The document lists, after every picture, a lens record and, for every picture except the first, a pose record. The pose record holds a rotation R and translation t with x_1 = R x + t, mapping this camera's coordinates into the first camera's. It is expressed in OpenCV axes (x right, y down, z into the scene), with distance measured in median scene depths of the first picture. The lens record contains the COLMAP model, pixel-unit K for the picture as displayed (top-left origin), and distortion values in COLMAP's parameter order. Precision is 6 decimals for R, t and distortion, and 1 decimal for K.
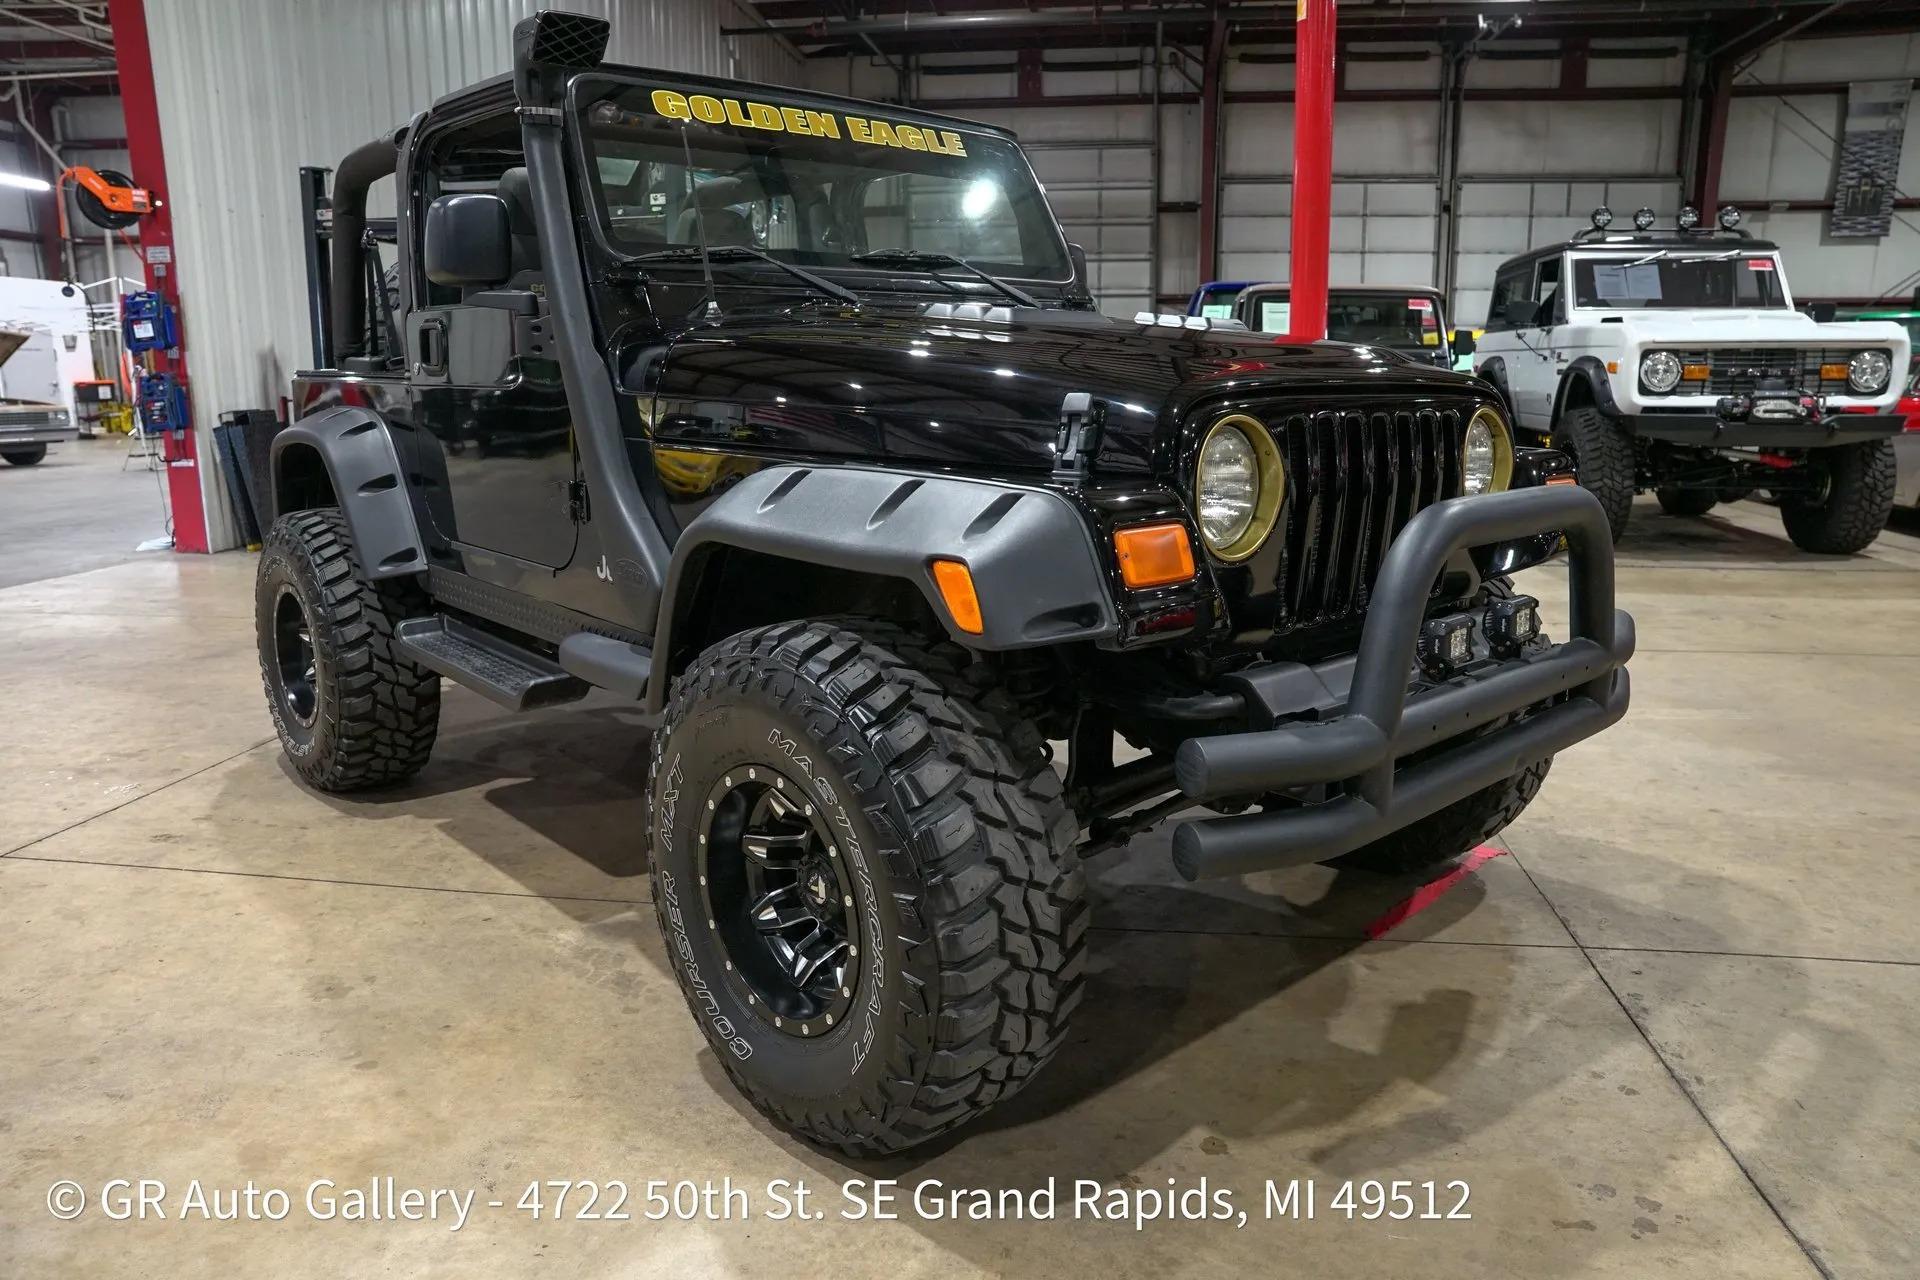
lens RADIAL K [[1314.9, 0, 964.0], [0, 1314.9, 638.9], [0, 0, 1]] dist [-0.143693, 0.114303]
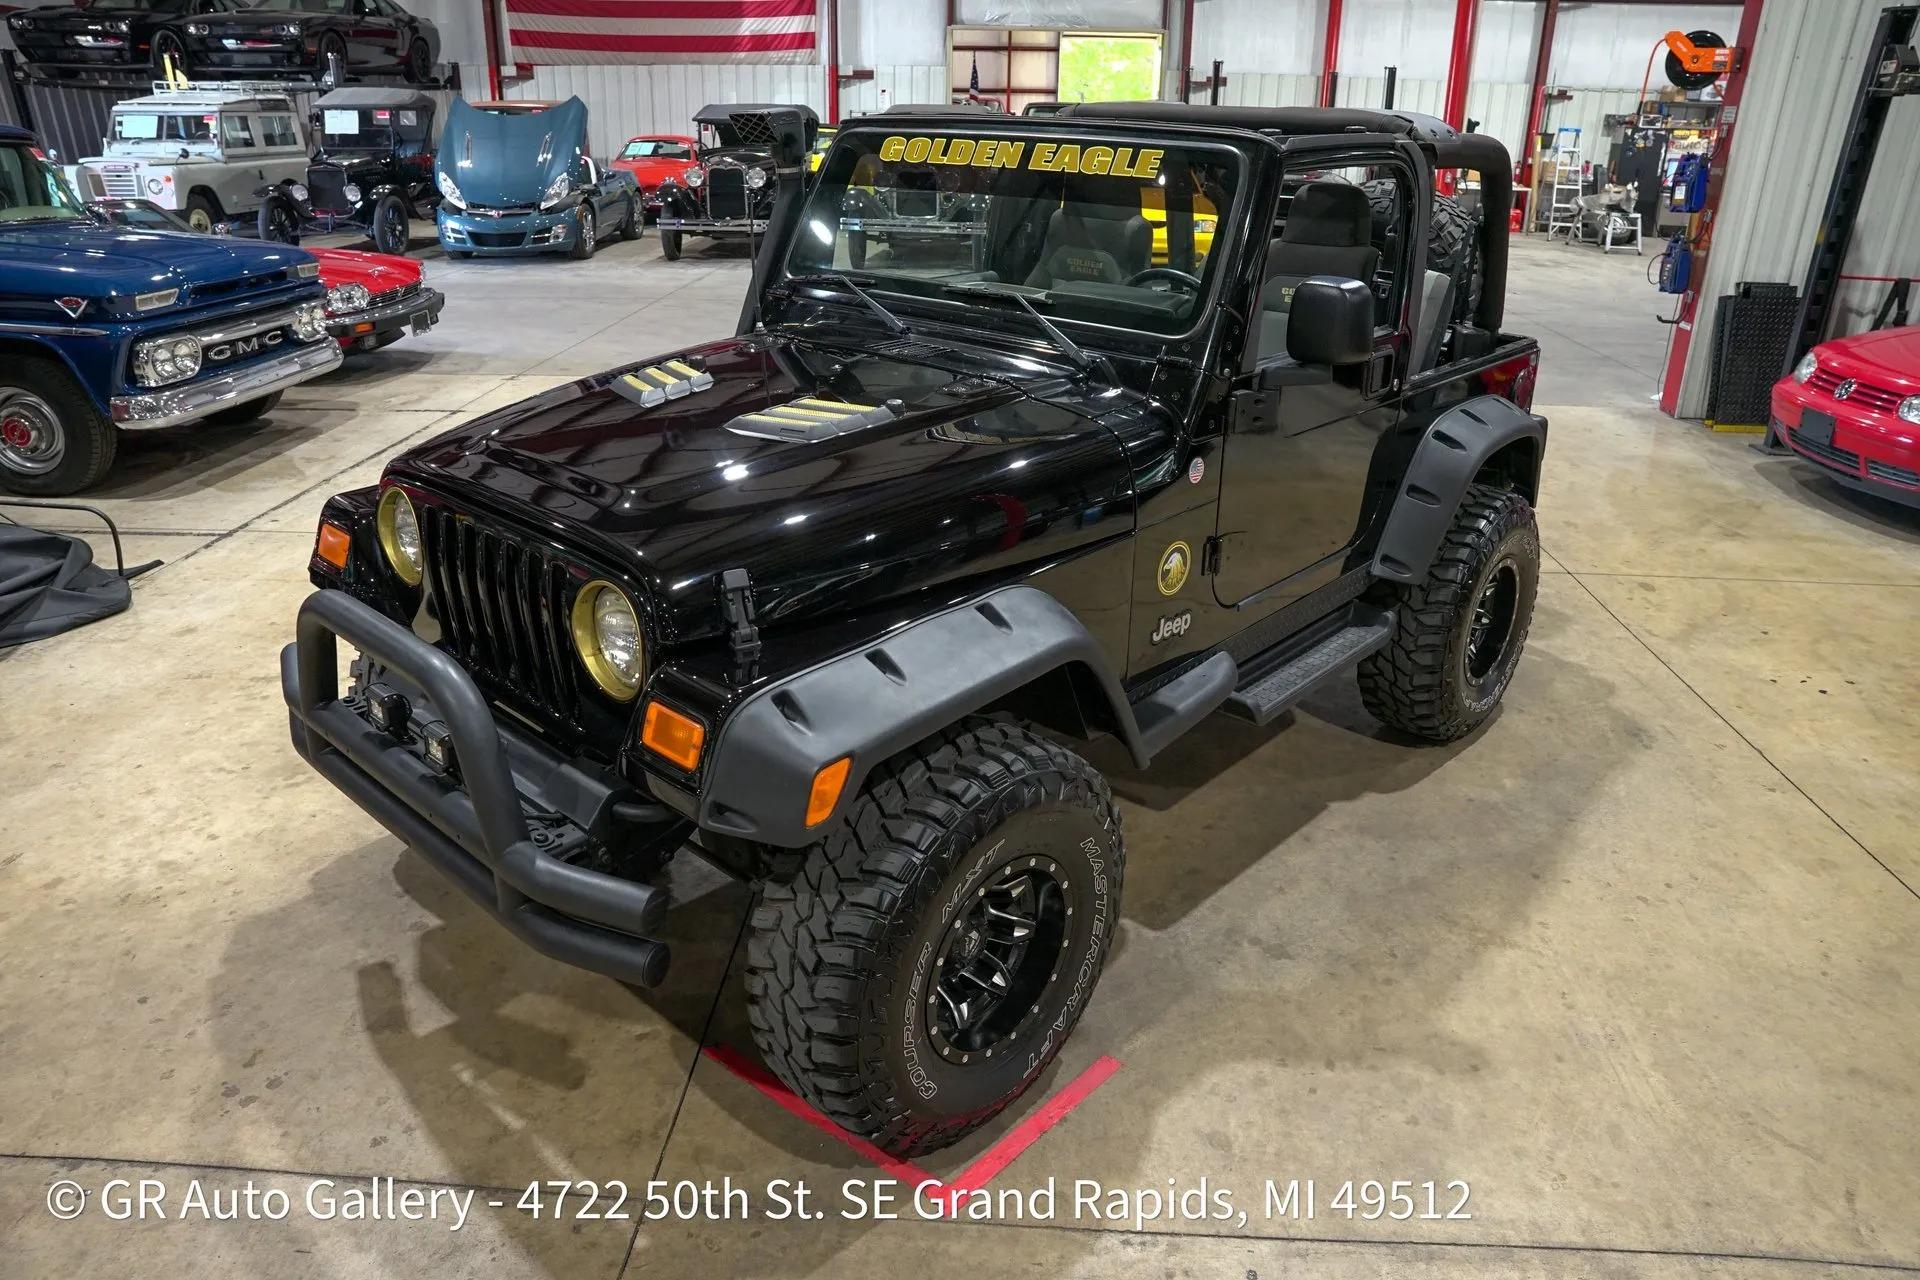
lens RADIAL K [[1314.9, 0, 964.0], [0, 1314.9, 638.9], [0, 0, 1]] dist [-0.143693, 0.114303]
pose [[0.080203, 0.388135, -0.918106, 0.553486], [-0.220972, 0.905078, 0.363324, -0.229118], [0.971977, 0.173737, 0.158357, 0.477424]]
